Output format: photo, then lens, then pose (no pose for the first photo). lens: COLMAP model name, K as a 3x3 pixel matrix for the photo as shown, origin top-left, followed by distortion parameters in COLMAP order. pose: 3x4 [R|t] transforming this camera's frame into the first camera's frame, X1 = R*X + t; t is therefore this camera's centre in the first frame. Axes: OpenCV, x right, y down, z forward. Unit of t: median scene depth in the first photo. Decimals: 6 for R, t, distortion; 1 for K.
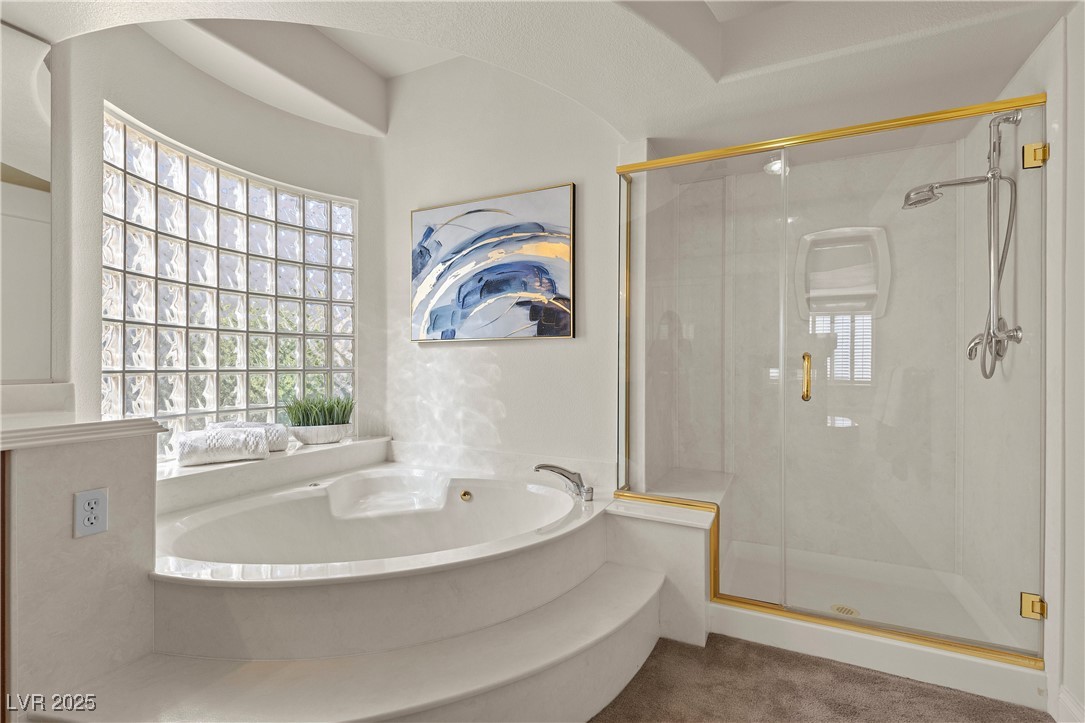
lens RADIAL K [[488.3, 0, 546.5], [0, 488.3, 360.3], [0, 0, 1]] dist [0.003235, 0.001429]
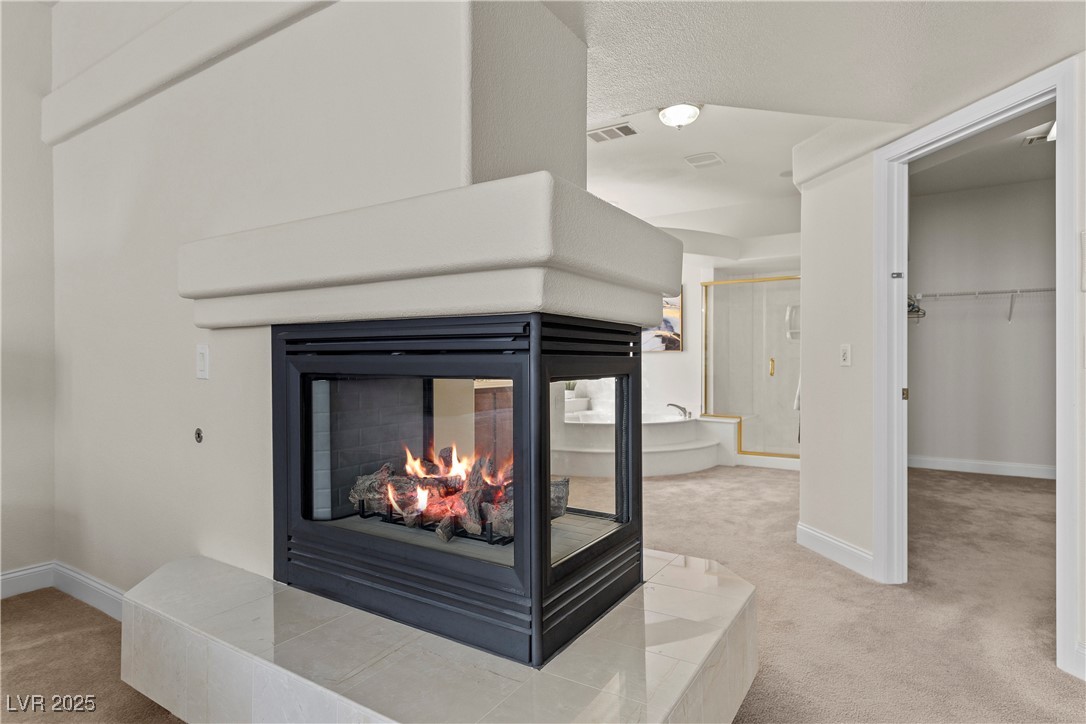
lens RADIAL K [[590.2, 0, 543.5], [0, 590.2, 364.5], [0, 0, 1]] dist [0.006240, 0.000286]
pose [[0.992618, -0.002101, -0.121264, -0.246027], [0.003217, 0.999954, 0.009000, -0.010236], [0.121239, -0.009324, 0.992580, -1.787095]]
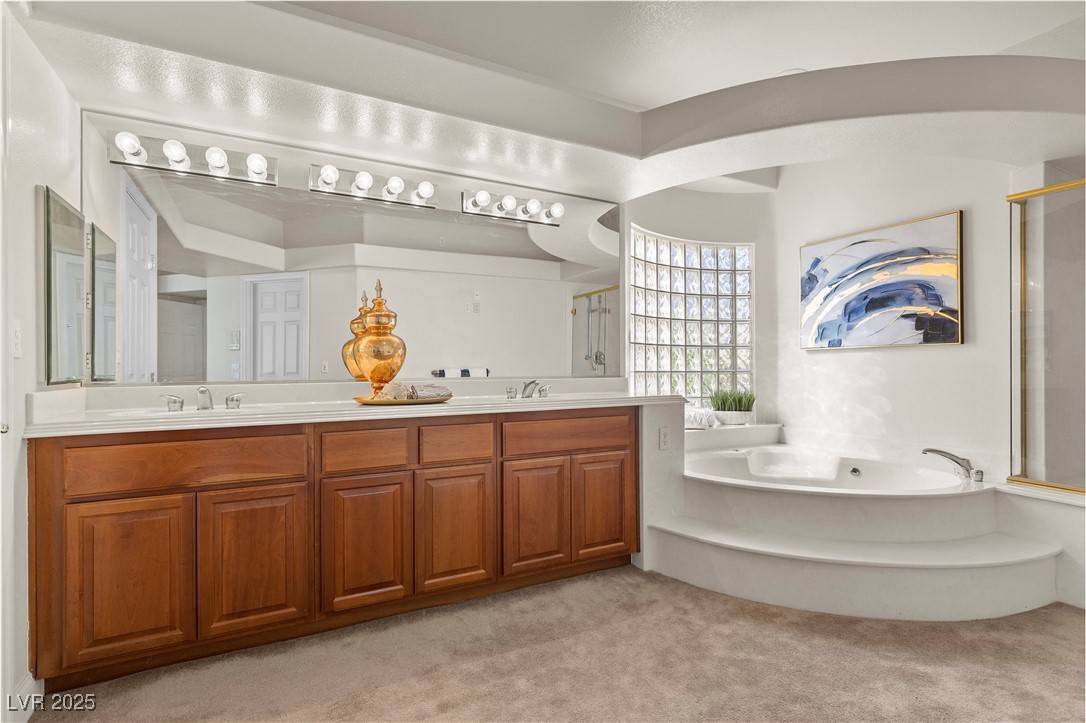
lens RADIAL K [[526.8, 0, 543.9], [0, 526.8, 363.7], [0, 0, 1]] dist [-0.005660, 0.001181]
pose [[0.807413, -0.006978, -0.589946, -0.009949], [0.007811, 0.999969, -0.001138, -0.005250], [0.589935, -0.003689, 0.807442, -0.561744]]
